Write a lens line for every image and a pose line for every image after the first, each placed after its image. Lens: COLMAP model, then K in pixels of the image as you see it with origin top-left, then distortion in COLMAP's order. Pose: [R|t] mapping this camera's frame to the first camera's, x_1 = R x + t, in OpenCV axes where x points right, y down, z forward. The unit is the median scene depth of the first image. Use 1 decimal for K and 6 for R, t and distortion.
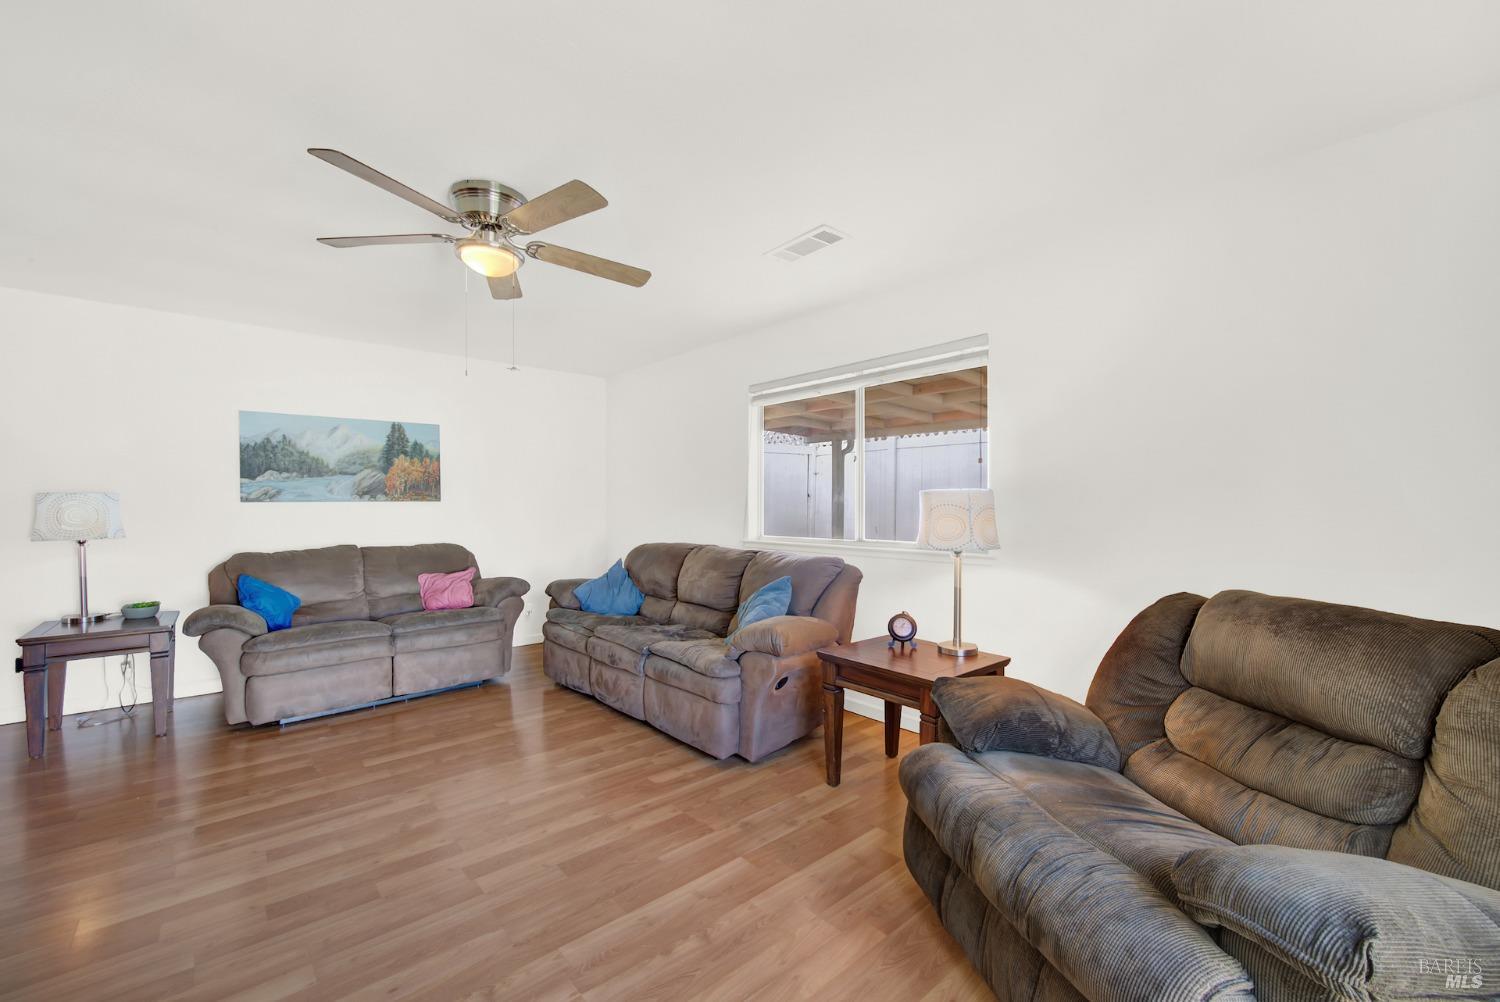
lens RADIAL K [[606.7, 0, 751.1], [0, 606.7, 513.0], [0, 0, 1]] dist [0.001113, 0.000040]
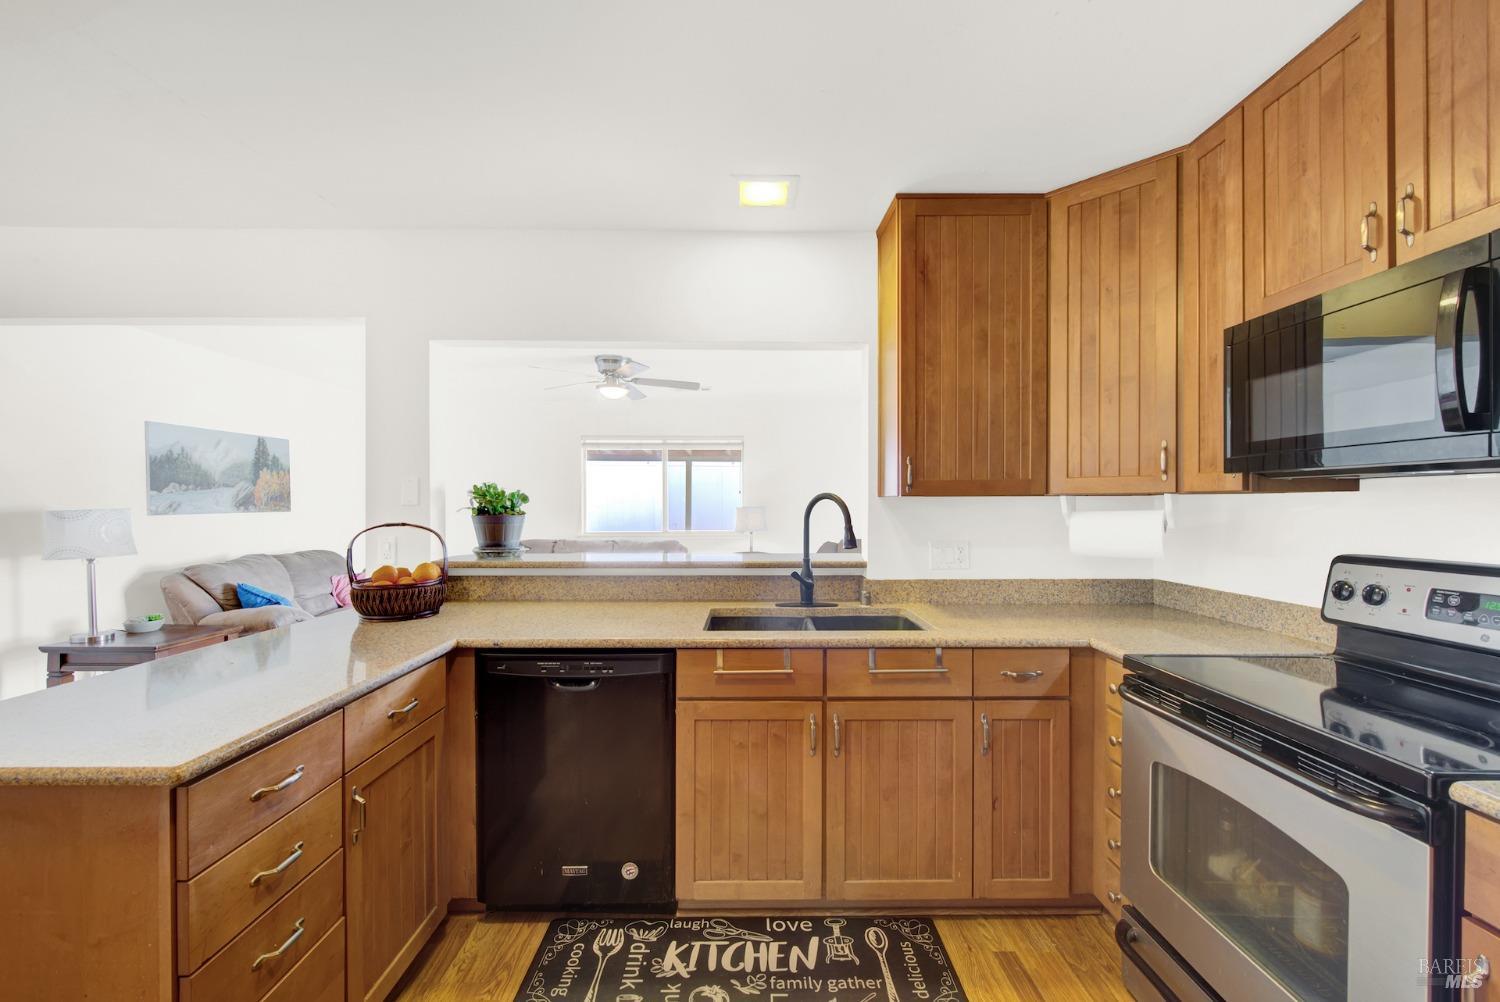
lens RADIAL K [[606.7, 0, 751.1], [0, 606.7, 513.0], [0, 0, 1]] dist [0.001113, 0.000040]
pose [[0.654397, -0.009738, 0.756089, -0.904733], [0.007683, 0.999951, 0.006229, -0.019485], [-0.756112, 0.001733, 0.654439, -0.354531]]
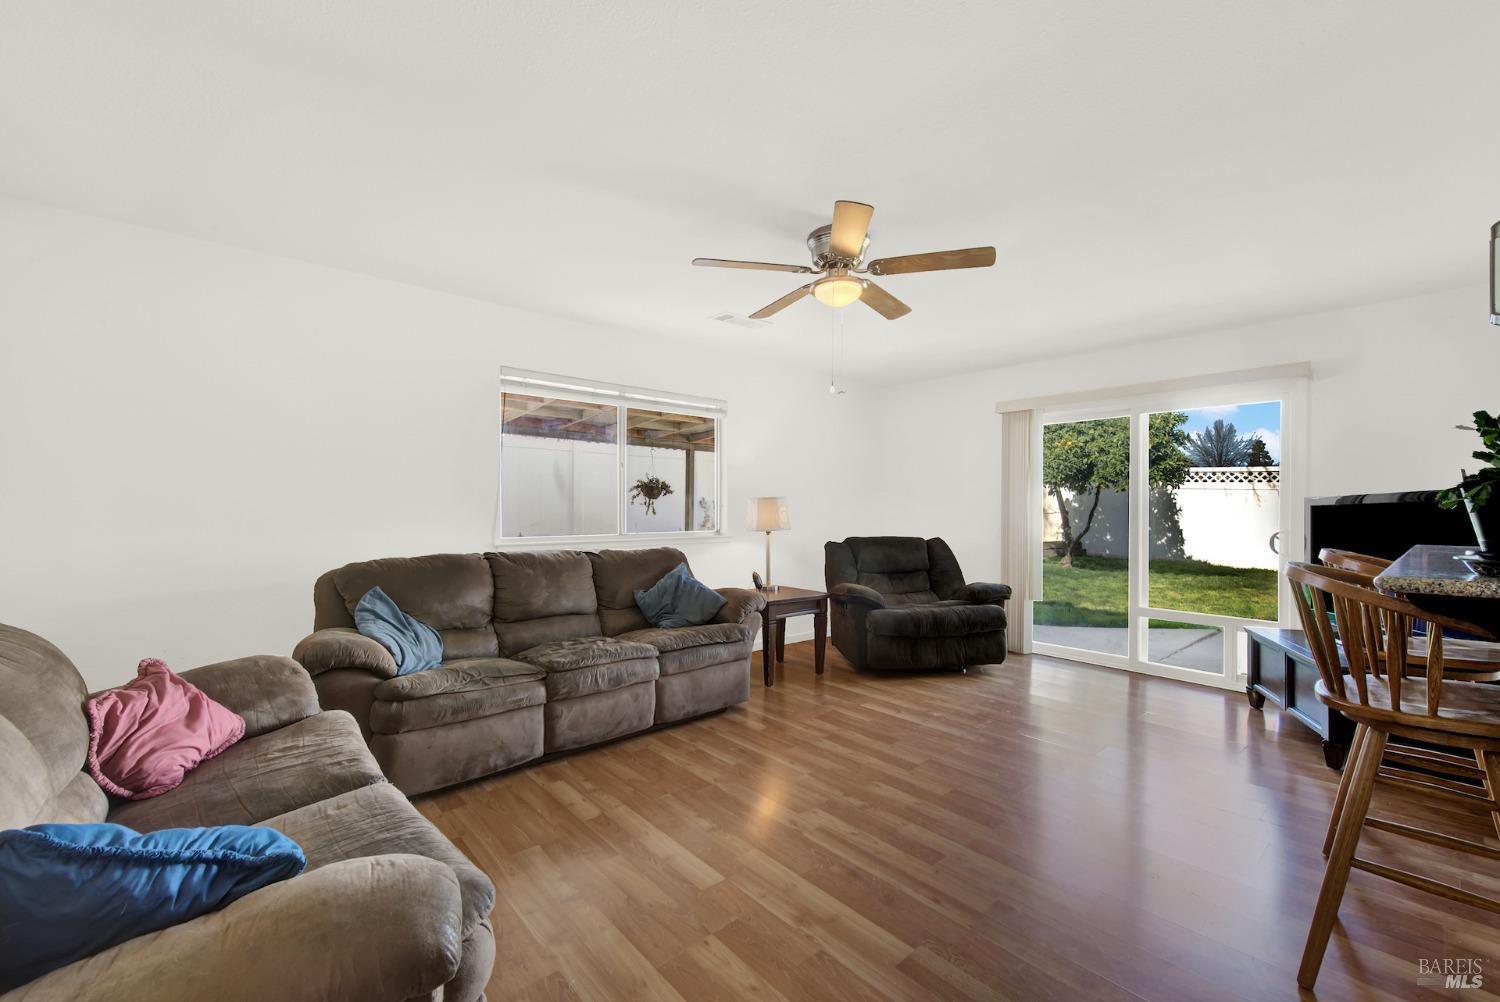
lens RADIAL K [[614.9, 0, 750.0], [0, 614.9, 511.9], [0, 0, 1]] dist [0.002100, 0.000168]
pose [[0.008480, -0.005167, 0.999951, -0.892598], [0.005698, 0.999971, 0.005119, -0.004510], [-0.999948, 0.005654, 0.008509, 0.641595]]
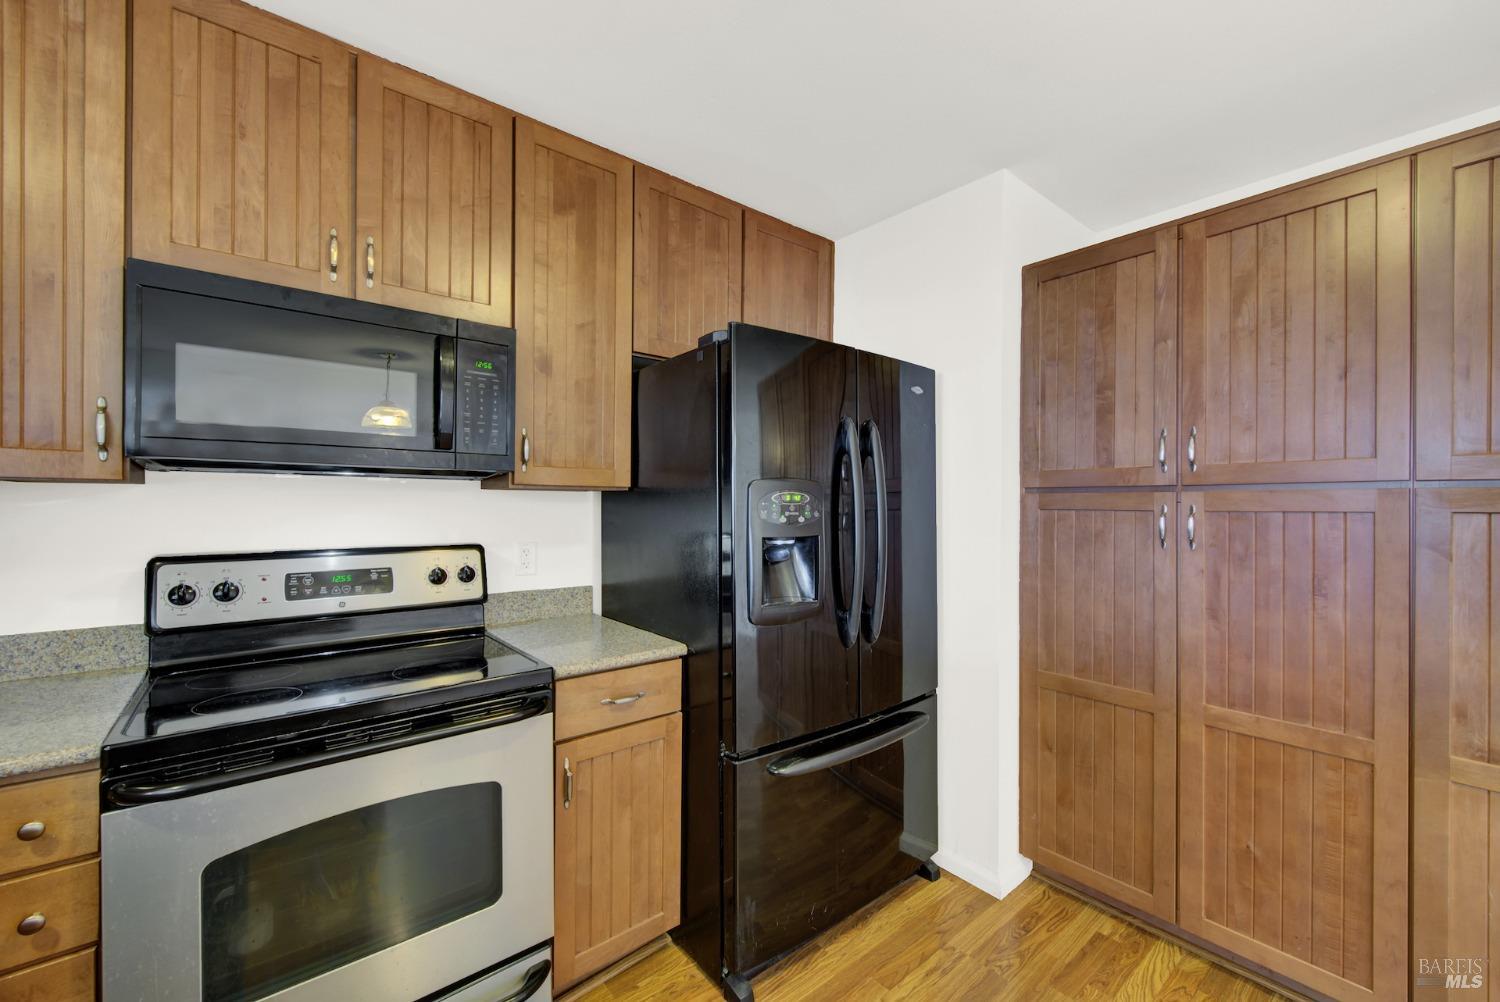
lens RADIAL K [[593.2, 0, 751.6], [0, 593.2, 504.6], [0, 0, 1]] dist [-0.000196, -0.000048]
pose [[-0.999243, -0.001557, 0.038875, -0.711797], [-0.001214, 0.999960, 0.008846, -0.019880], [-0.038888, 0.008792, -0.999205, -0.063965]]
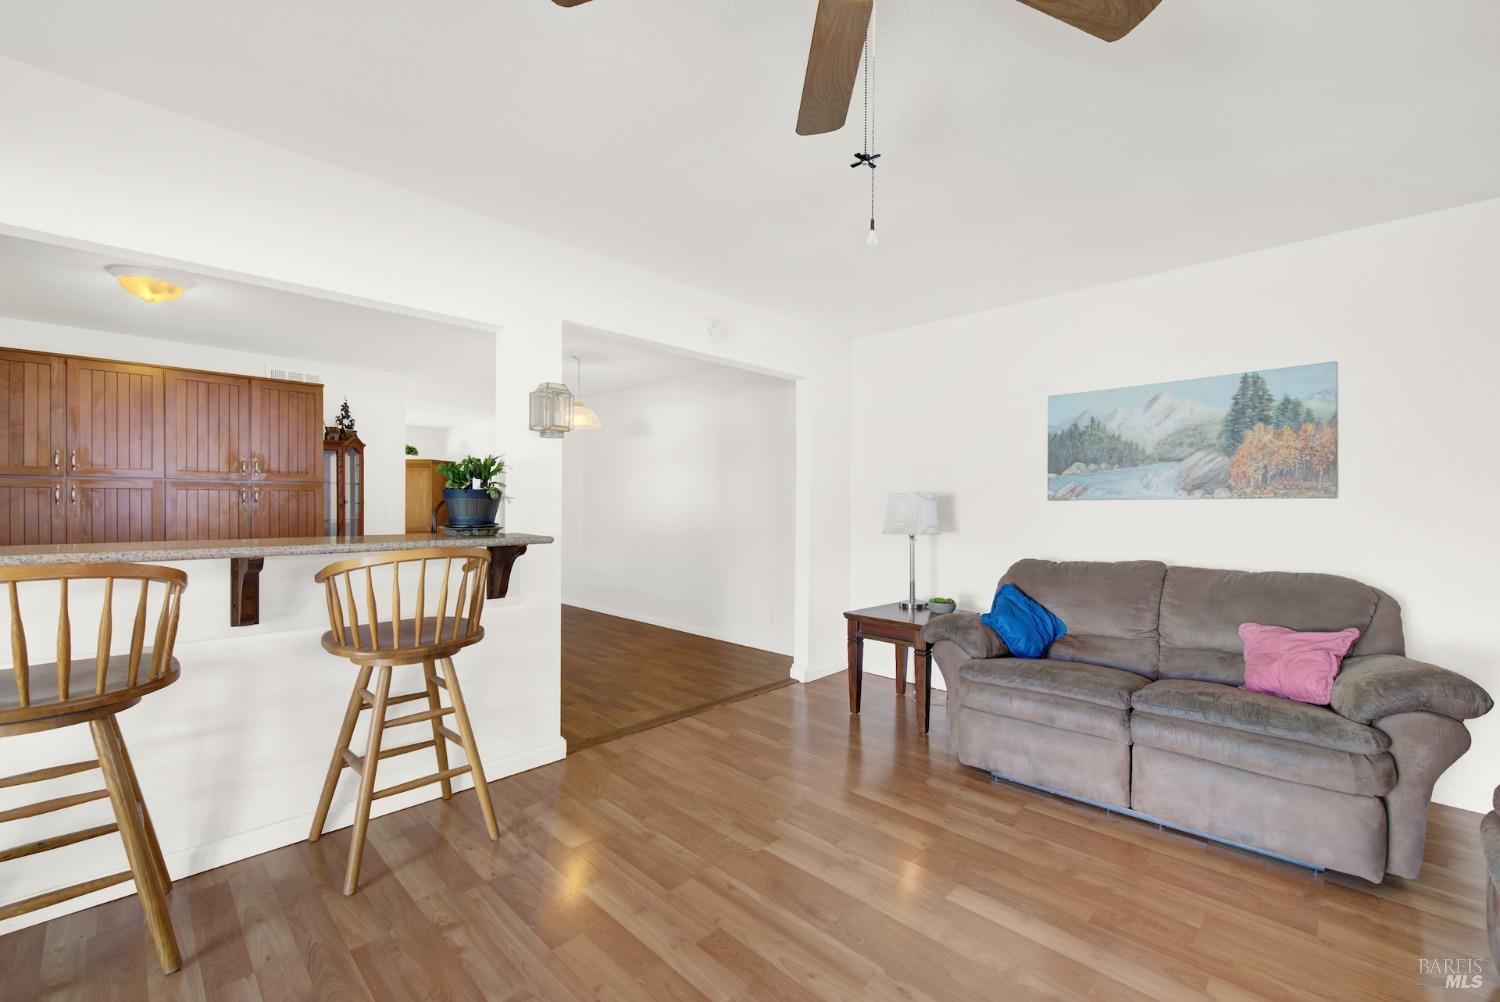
lens RADIAL K [[615.3, 0, 755.4], [0, 615.3, 504.7], [0, 0, 1]] dist [0.003597, 0.000018]
pose [[0.074046, -0.002703, -0.997251, 0.012524], [-0.019851, 0.999794, -0.004184, -0.000378], [0.997057, 0.020107, 0.073977, 0.491063]]
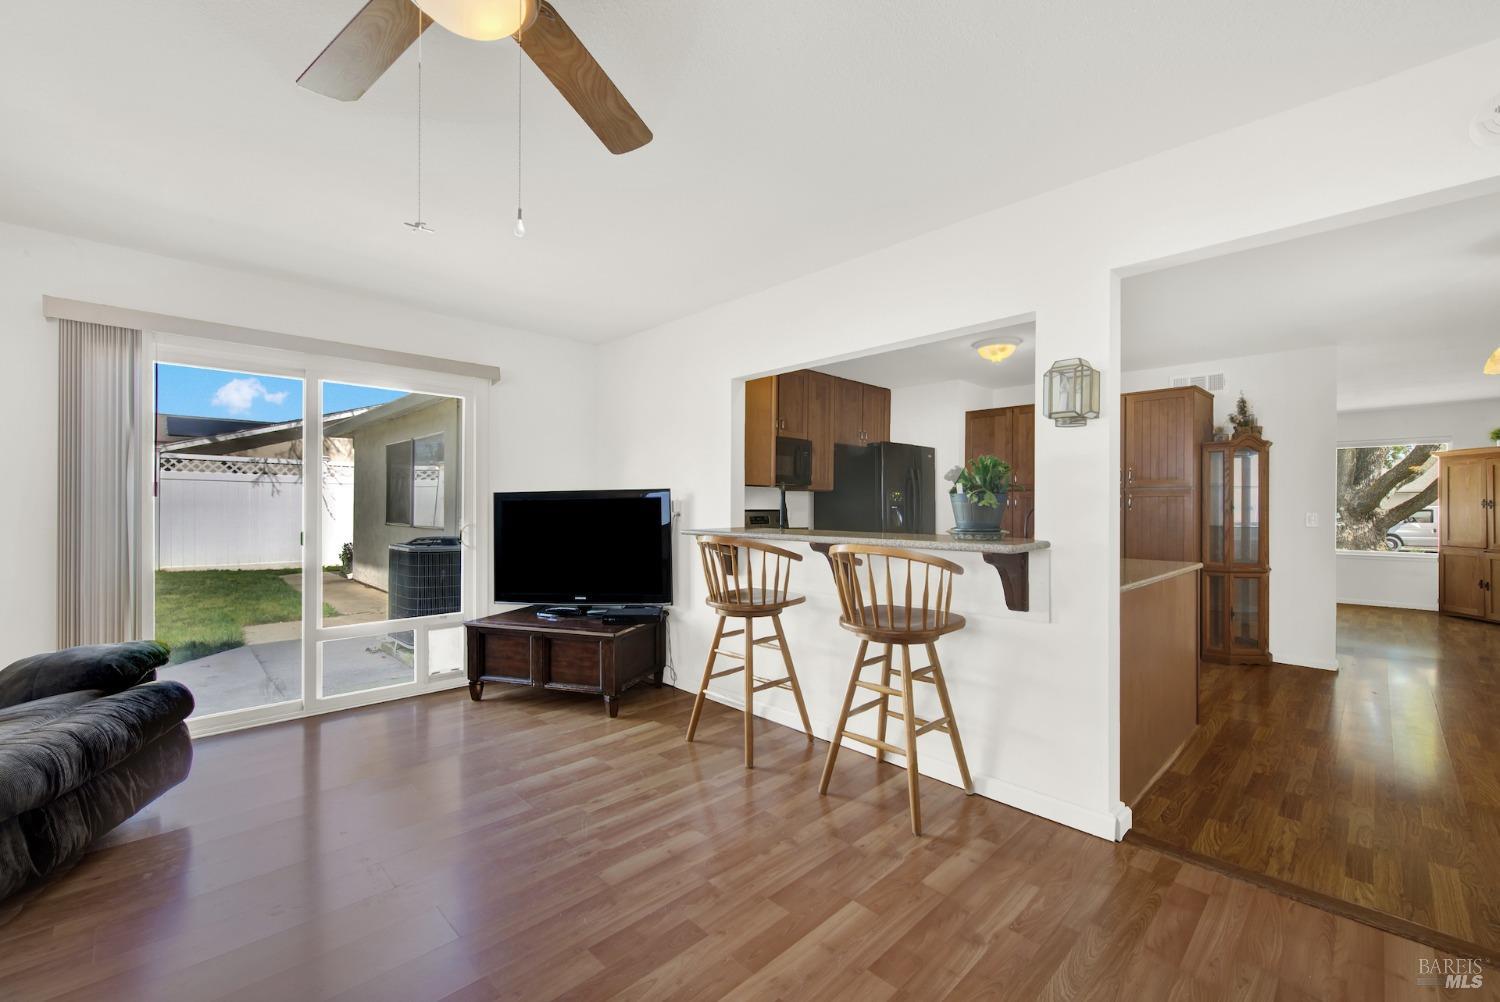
lens RADIAL K [[607.6, 0, 754.6], [0, 607.6, 502.8], [0, 0, 1]] dist [0.001466, 0.000038]
pose [[-0.998764, -0.000700, -0.049696, -0.351917], [-0.000964, 0.999986, 0.005287, -0.007994], [0.049691, 0.005329, -0.998750, 0.834859]]
